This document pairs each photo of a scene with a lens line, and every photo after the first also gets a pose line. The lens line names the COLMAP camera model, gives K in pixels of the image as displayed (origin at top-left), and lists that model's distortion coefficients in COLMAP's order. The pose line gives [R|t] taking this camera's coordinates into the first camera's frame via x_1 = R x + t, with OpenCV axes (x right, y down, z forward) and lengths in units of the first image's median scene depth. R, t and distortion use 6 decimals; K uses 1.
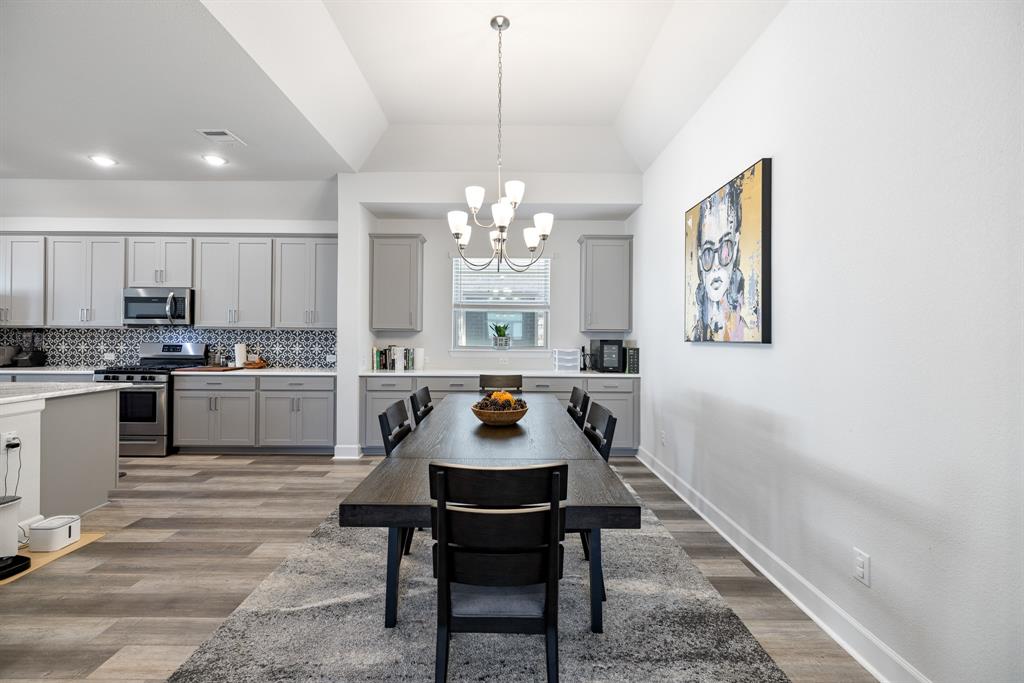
lens RADIAL K [[409.8, 0, 507.8], [0, 409.8, 338.8], [0, 0, 1]] dist [-0.003501, 0.000031]
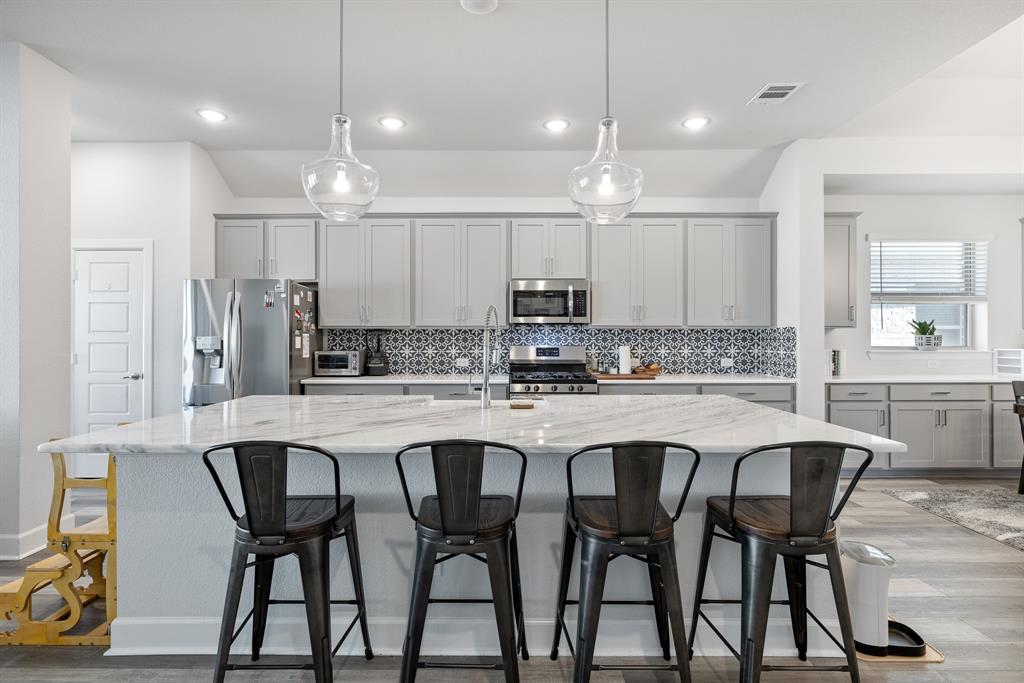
lens RADIAL K [[489.6, 0, 512.5], [0, 489.6, 339.1], [0, 0, 1]] dist [0.002278, -0.000262]
pose [[0.999887, -0.007829, -0.012840, -0.869632], [0.007849, 0.999968, 0.001516, -0.004978], [0.012828, -0.001616, 0.999916, -0.001843]]
